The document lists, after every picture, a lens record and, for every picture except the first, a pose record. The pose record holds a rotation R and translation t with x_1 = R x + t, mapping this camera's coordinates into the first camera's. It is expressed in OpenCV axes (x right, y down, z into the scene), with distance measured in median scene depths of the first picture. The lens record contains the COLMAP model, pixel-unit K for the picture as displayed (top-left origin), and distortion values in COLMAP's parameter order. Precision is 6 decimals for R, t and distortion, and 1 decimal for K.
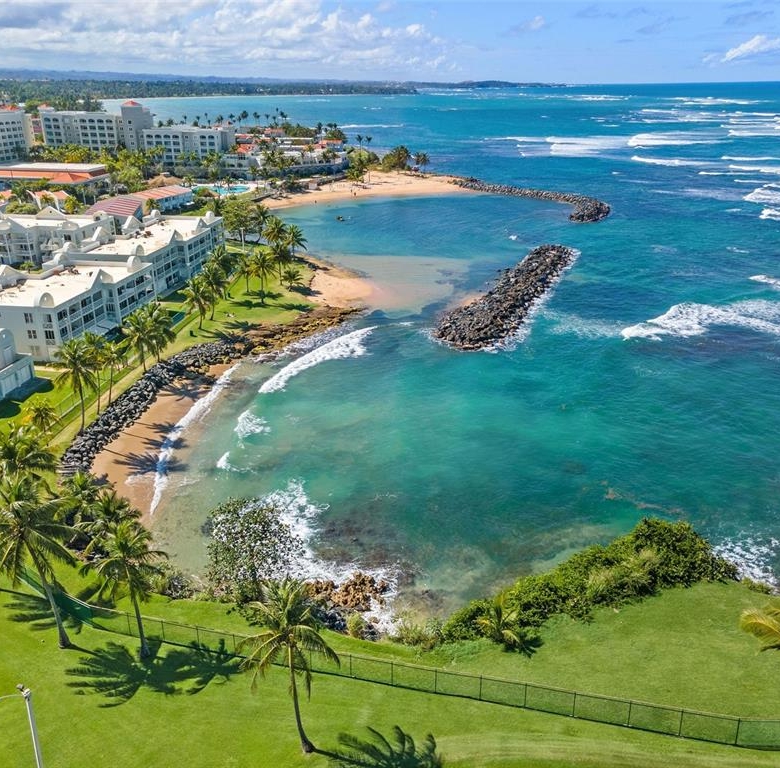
lens RADIAL K [[737.7, 0, 415.8], [0, 737.7, 384.4], [0, 0, 1]] dist [0.001430, 0.068156]
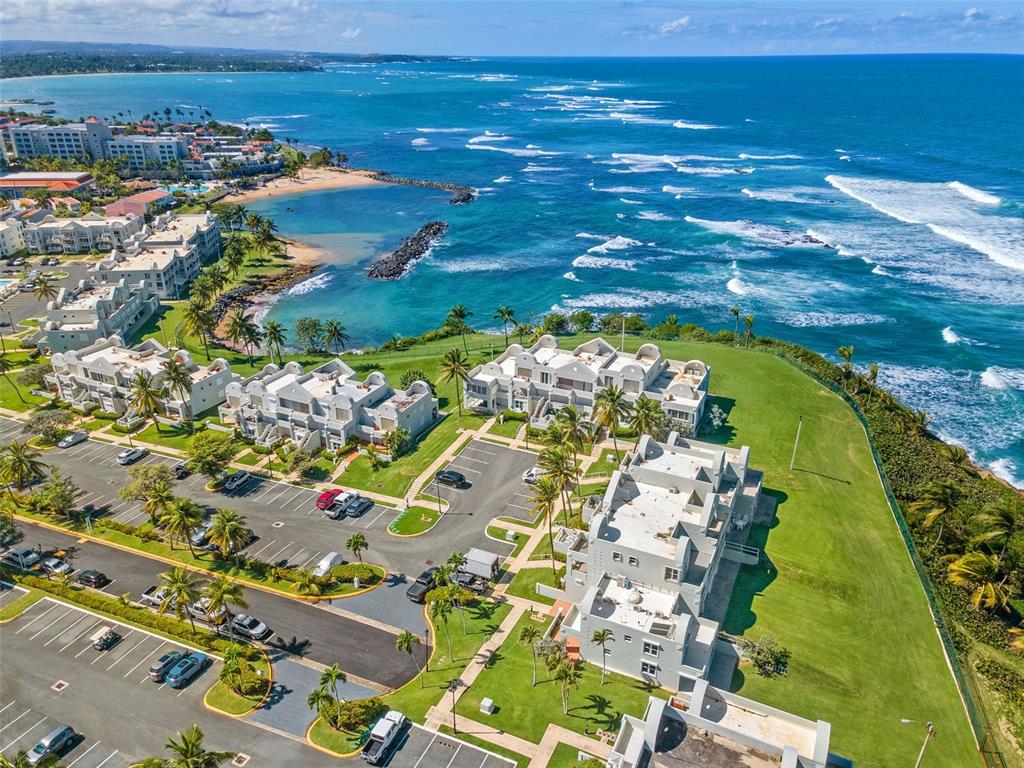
lens RADIAL K [[739.5, 0, 512.0], [0, 739.5, 384.0], [0, 0, 1]] dist [0.010773, 0.027201]
pose [[0.973011, -0.096449, 0.209637, -0.014846], [0.089452, 0.995078, 0.042629, 0.069338], [-0.212717, -0.022726, 0.976850, -0.390492]]
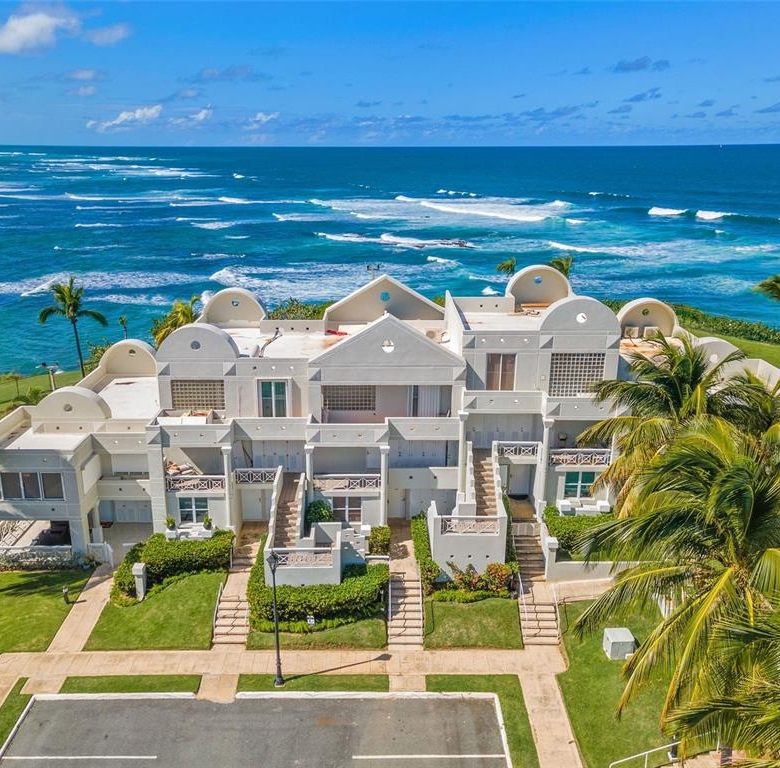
lens RADIAL K [[743.7, 0, 390.0], [0, 743.7, 384.0], [0, 0, 1]] dist [0.016533, 0.027175]
pose [[0.778348, -0.199998, 0.595126, 0.032004], [0.243080, 0.969973, 0.008052, 0.085849], [-0.578866, 0.138396, 0.803592, -0.106804]]
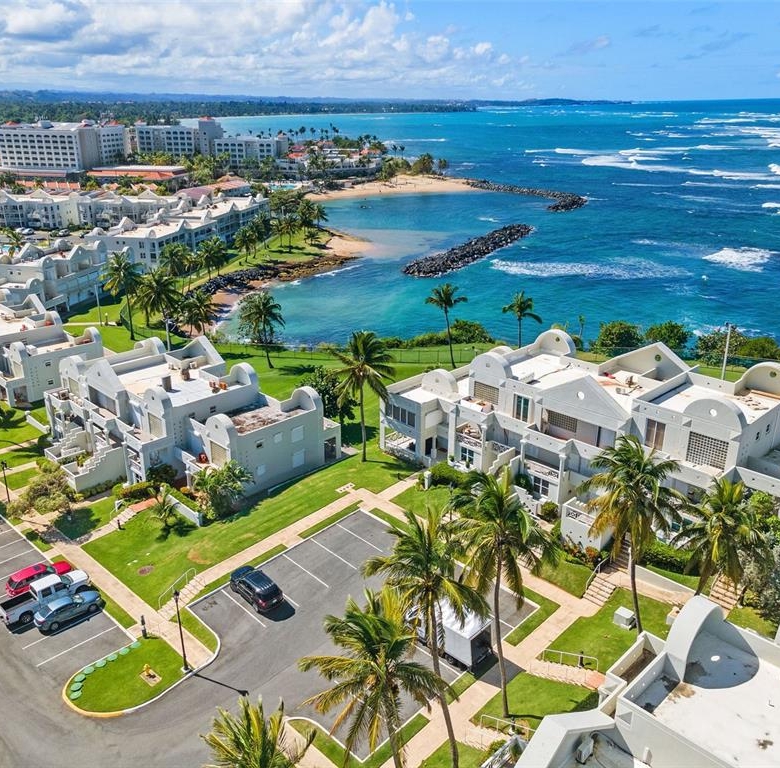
lens RADIAL K [[743.7, 0, 390.0], [0, 743.7, 384.0], [0, 0, 1]] dist [0.016533, 0.027175]
pose [[0.993467, 0.036318, -0.108183, 0.073541], [-0.039065, 0.998963, -0.023385, 0.084273], [0.107221, 0.027458, 0.993856, -0.199952]]
